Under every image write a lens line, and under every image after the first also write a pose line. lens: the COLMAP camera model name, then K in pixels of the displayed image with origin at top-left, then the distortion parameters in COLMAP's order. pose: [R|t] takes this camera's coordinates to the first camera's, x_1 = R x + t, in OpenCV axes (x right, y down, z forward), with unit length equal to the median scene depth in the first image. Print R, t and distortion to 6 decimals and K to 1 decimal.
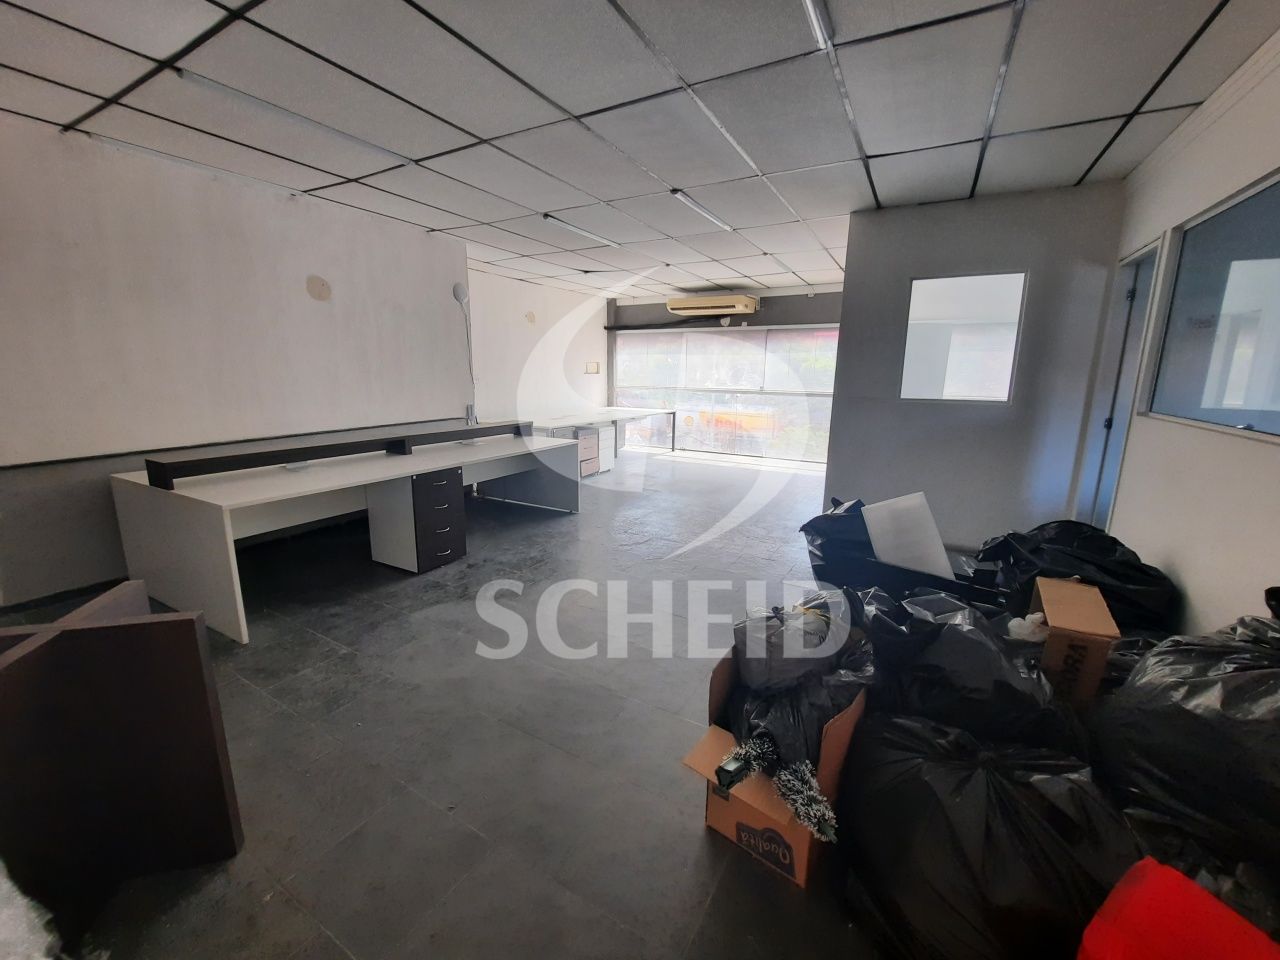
lens RADIAL K [[513.9, 0, 633.8], [0, 513.9, 474.6], [0, 0, 1]] dist [-0.017893, -0.000164]
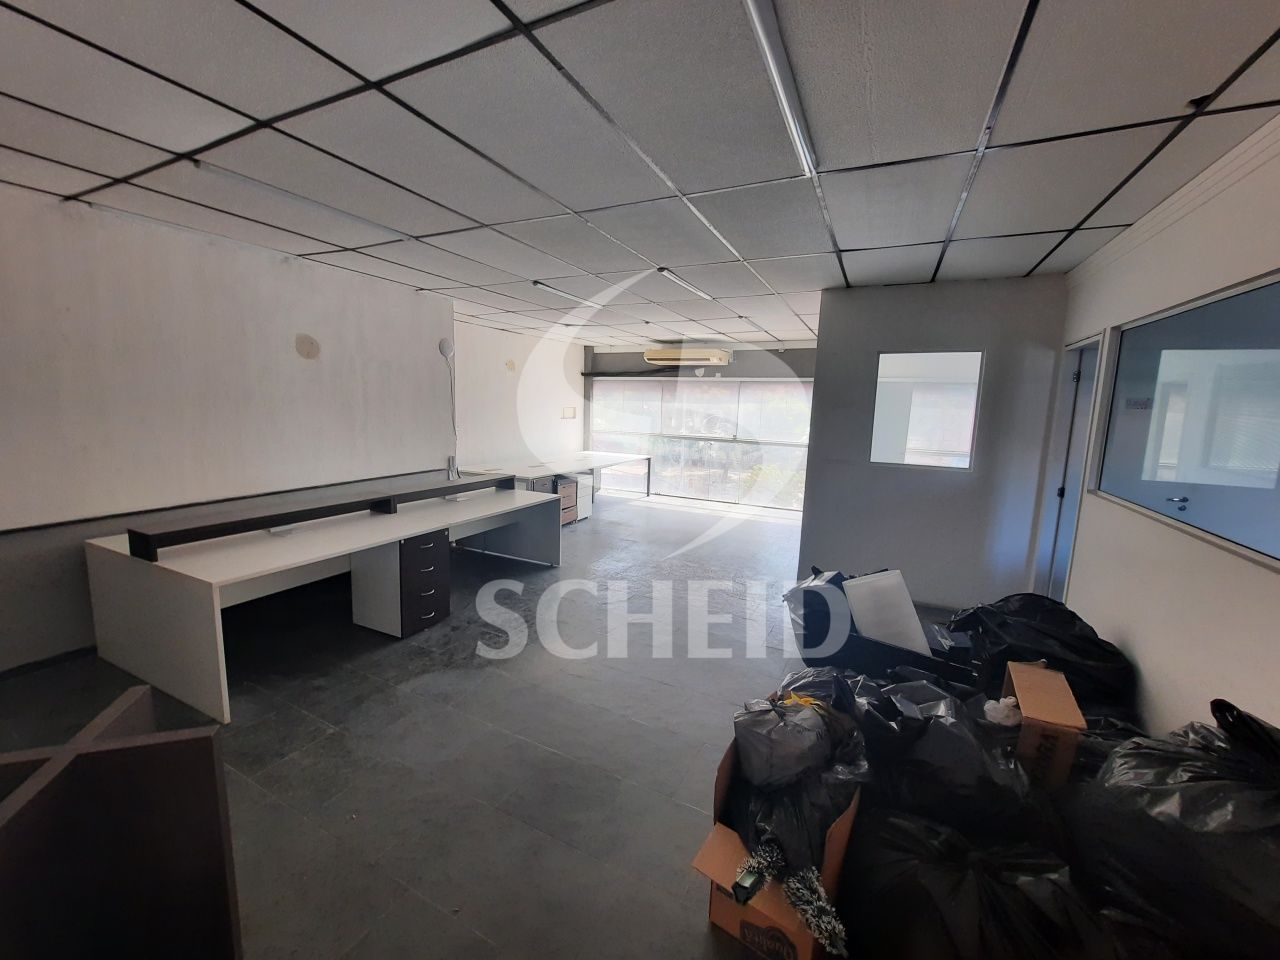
lens RADIAL K [[513.9, 0, 630.9], [0, 513.9, 473.2], [0, 0, 1]] dist [-0.017893, -0.000164]
pose [[0.998364, 0.012653, 0.055765, -0.040967], [-0.009040, 0.997872, -0.064574, -0.069928], [-0.056463, 0.063964, 0.996354, -0.030764]]
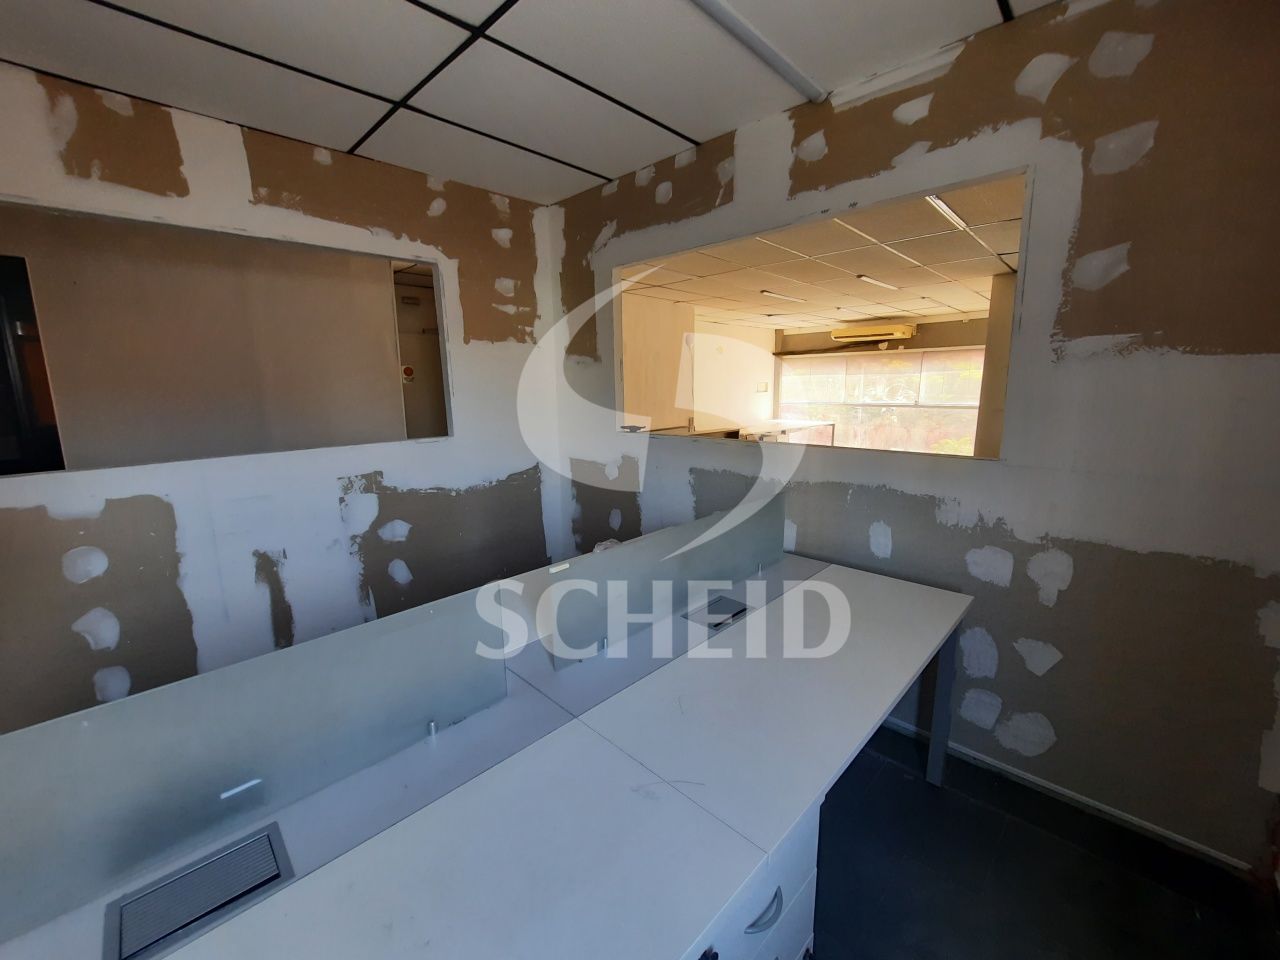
lens RADIAL K [[513.9, 0, 624.5], [0, 513.9, 482.5], [0, 0, 1]] dist [-0.017893, -0.000164]
pose [[0.964300, 0.024167, -0.263707, -0.198476], [-0.027852, 0.999560, -0.010242, 0.108776], [0.263343, 0.017221, 0.964549, -0.716311]]
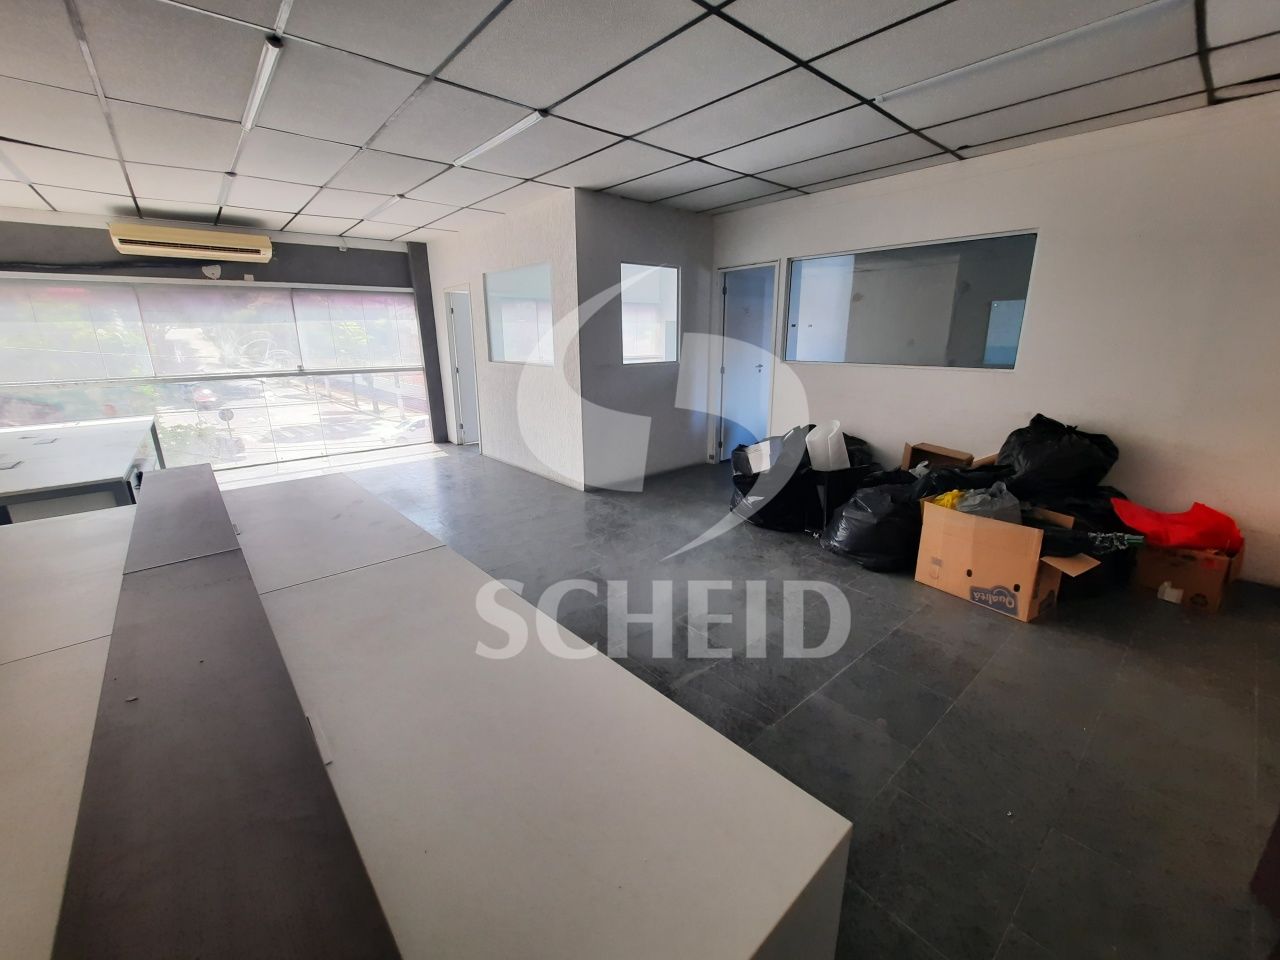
lens RADIAL K [[513.9, 0, 643.3], [0, 513.9, 479.1], [0, 0, 1]] dist [-0.017893, -0.000164]
pose [[0.329092, -0.267050, 0.905750, -0.798071], [0.198515, 0.957309, 0.210123, -0.178893], [-0.923196, 0.110655, 0.368056, 0.722884]]
